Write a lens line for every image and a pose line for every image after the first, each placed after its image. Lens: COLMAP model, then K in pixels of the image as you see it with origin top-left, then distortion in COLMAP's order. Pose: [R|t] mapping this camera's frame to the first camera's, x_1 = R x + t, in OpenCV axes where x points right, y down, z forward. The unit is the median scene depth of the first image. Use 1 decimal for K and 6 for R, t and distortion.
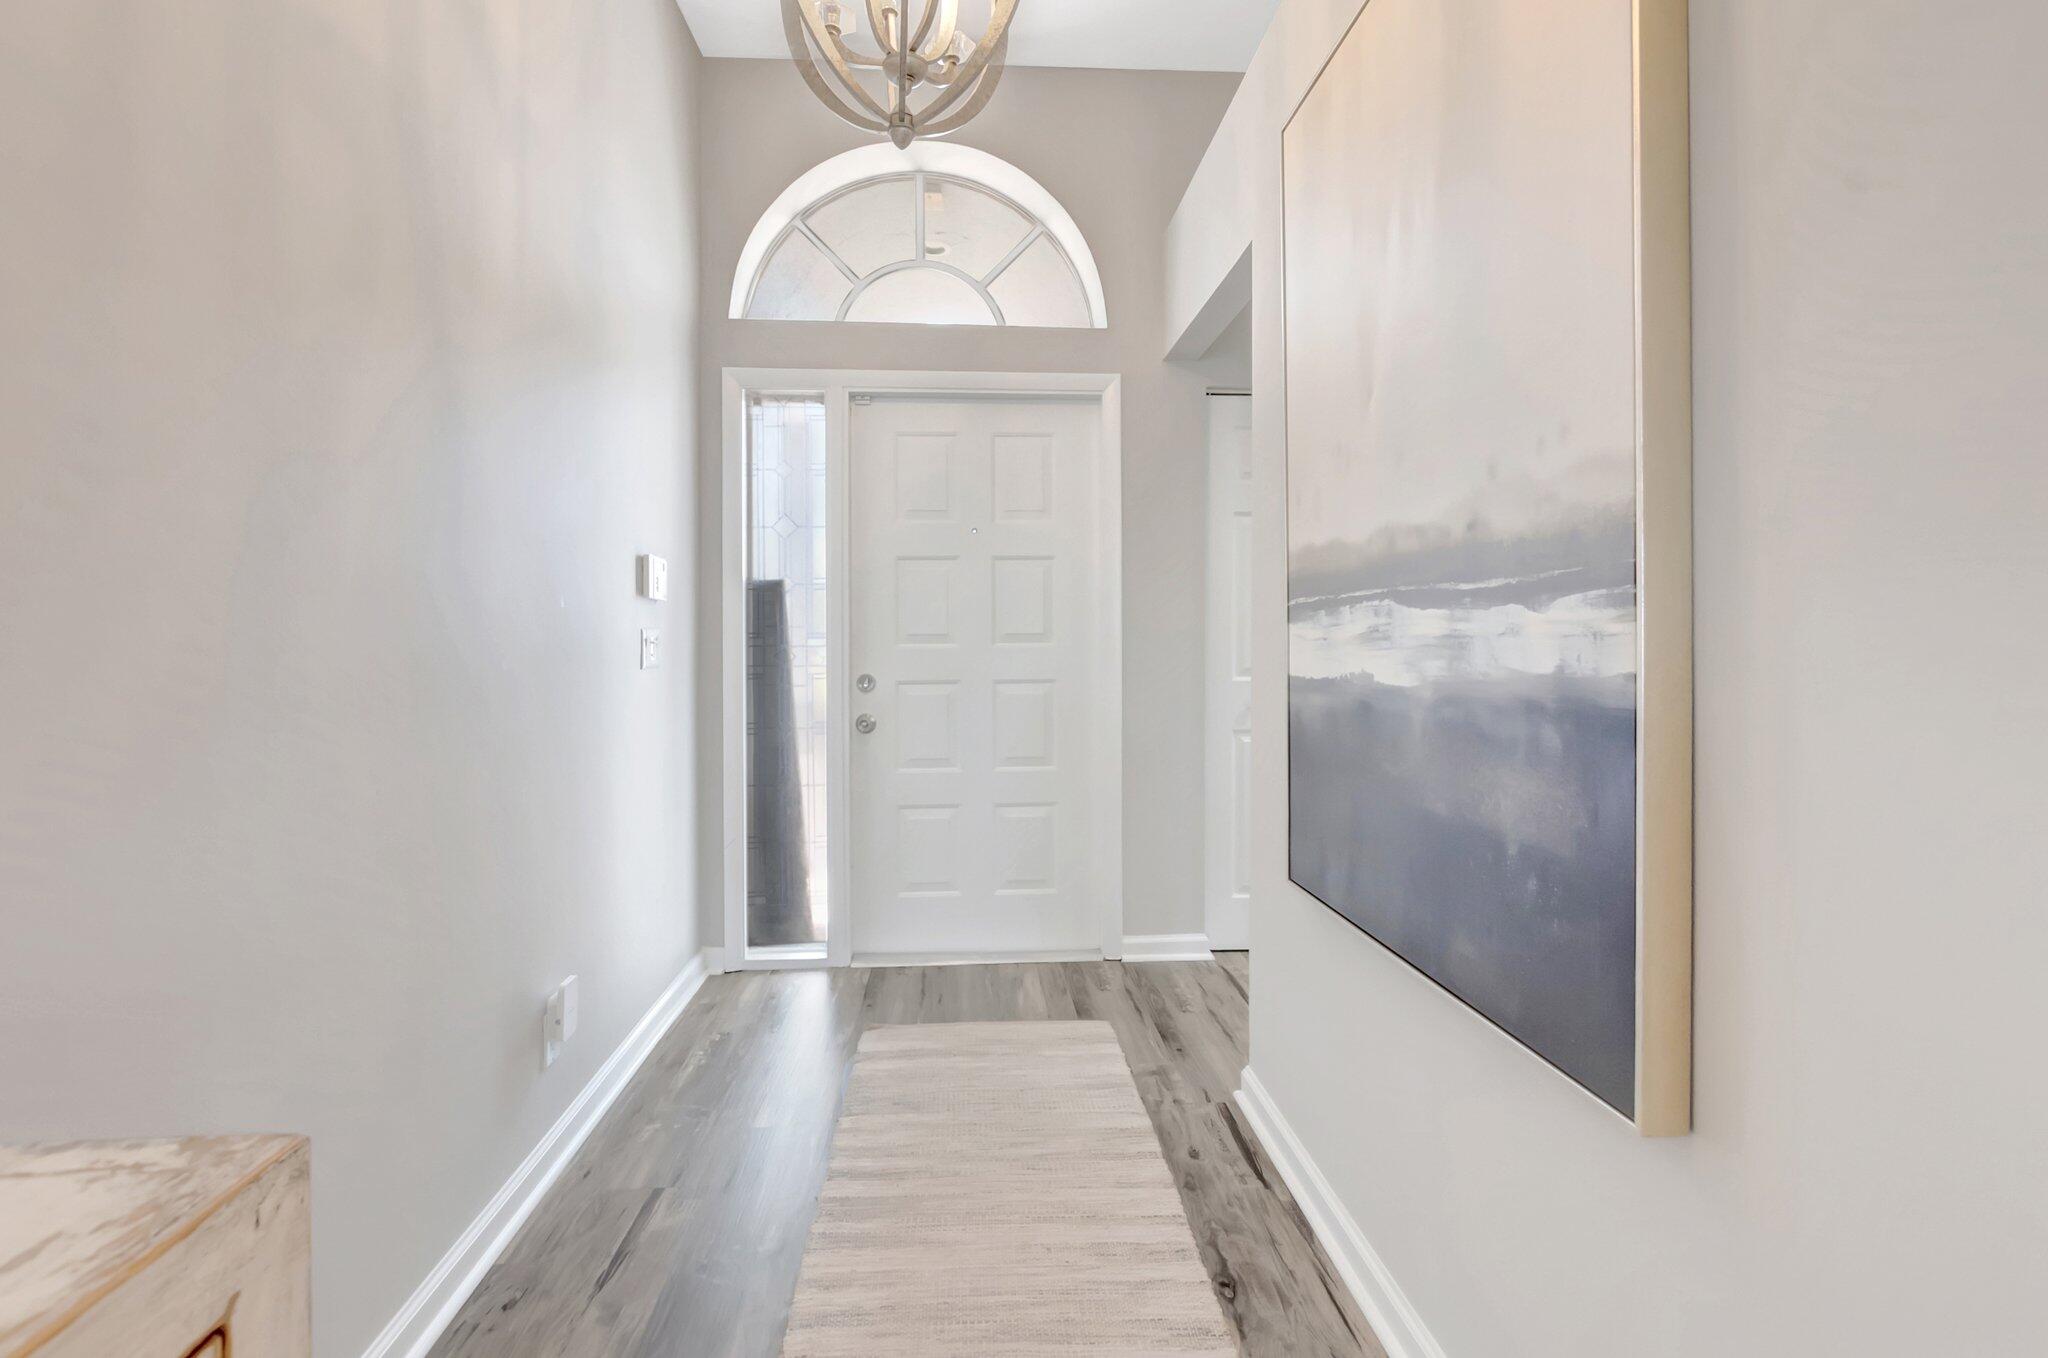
lens RADIAL K [[924.1, 0, 1030.2], [0, 924.1, 631.7], [0, 0, 1]] dist [-0.028000, -0.000260]
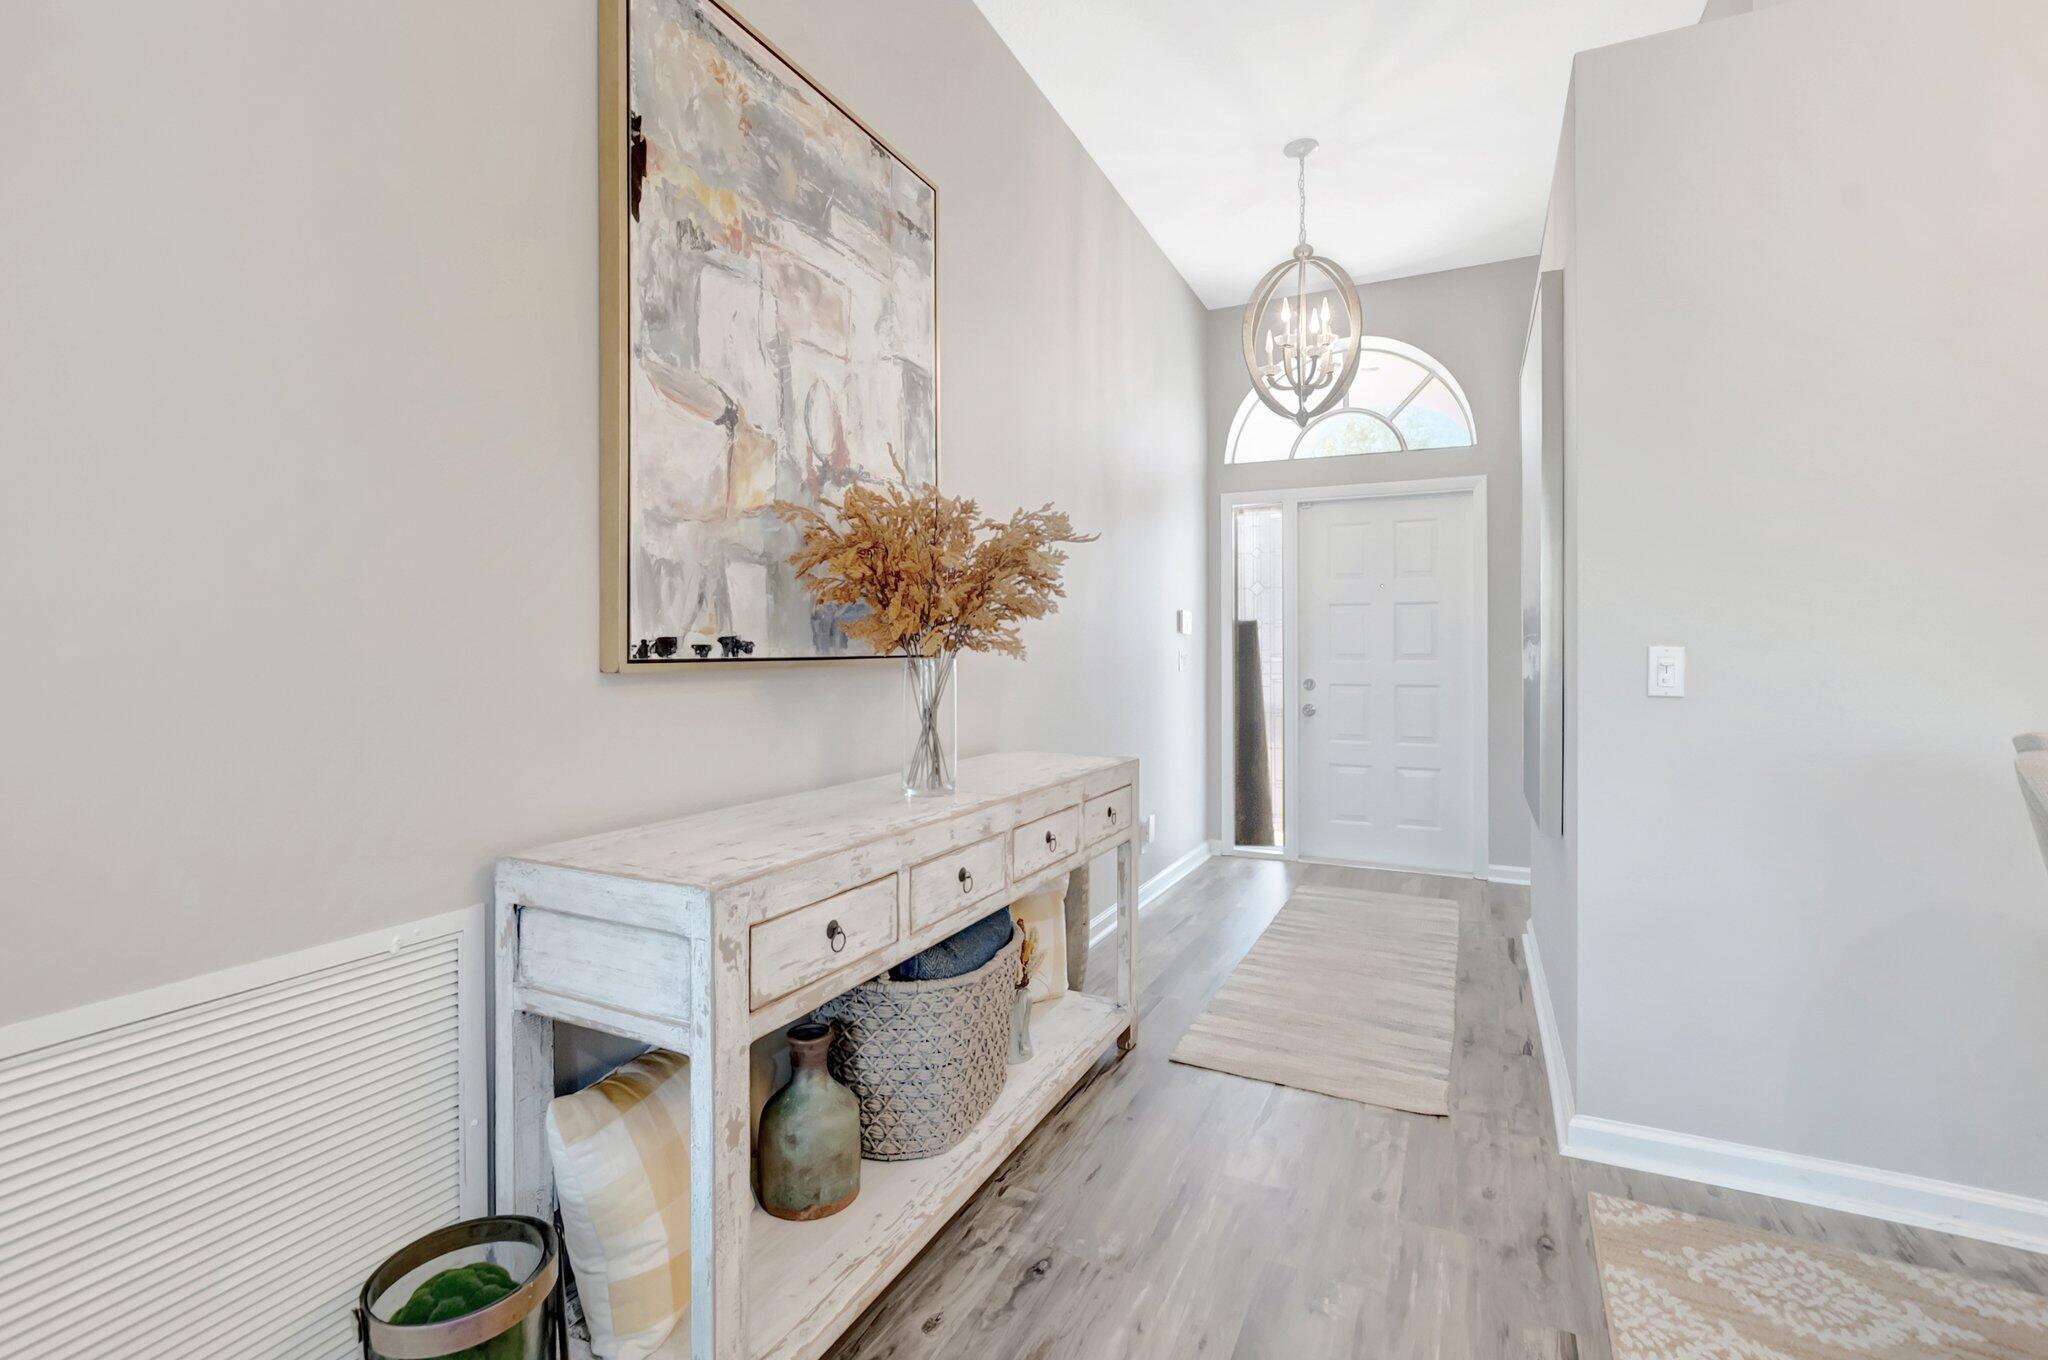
lens RADIAL K [[924.1, 0, 1030.2], [0, 924.1, 632.7], [0, 0, 1]] dist [-0.028000, -0.000260]
pose [[0.868012, -0.004917, -0.496519, 0.202772], [-0.003135, 0.999877, -0.015381, -0.007592], [0.496534, 0.014908, 0.867889, -0.643441]]
